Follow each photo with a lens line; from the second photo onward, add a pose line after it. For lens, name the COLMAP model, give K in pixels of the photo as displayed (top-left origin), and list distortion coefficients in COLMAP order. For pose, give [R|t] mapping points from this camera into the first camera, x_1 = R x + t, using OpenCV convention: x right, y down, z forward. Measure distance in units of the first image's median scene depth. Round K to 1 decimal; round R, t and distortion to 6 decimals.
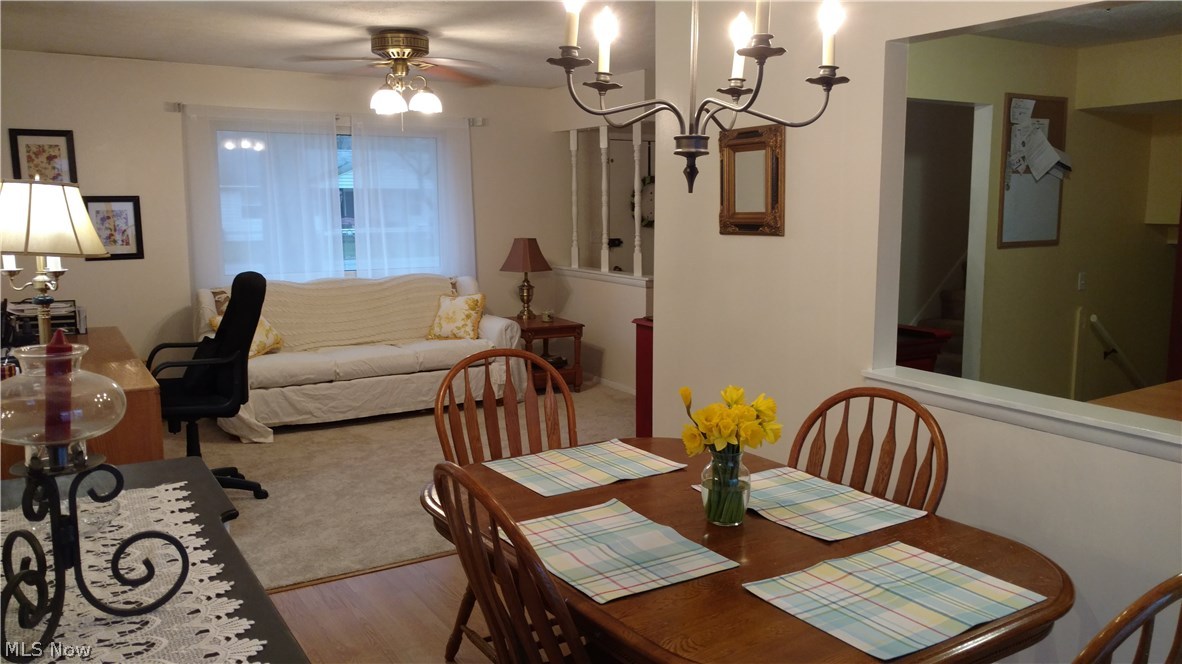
lens RADIAL K [[951.0, 0, 591.0], [0, 951.0, 332.0], [0, 0, 1]] dist [-0.009477, 0.063538]
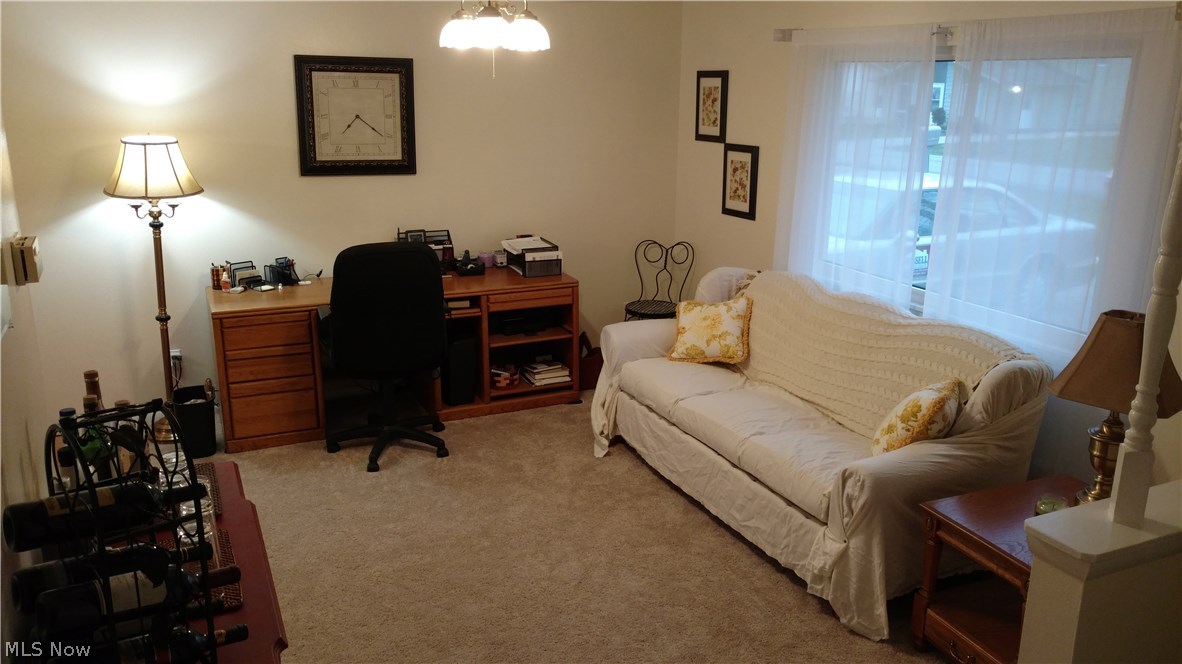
lens RADIAL K [[951.0, 0, 591.0], [0, 951.0, 332.0], [0, 0, 1]] dist [-0.009477, 0.063538]
pose [[-0.114370, 0.263302, -0.957910, 0.414829], [-0.149616, 0.948674, 0.278627, -0.209552], [0.982107, 0.175185, -0.069105, 0.986939]]
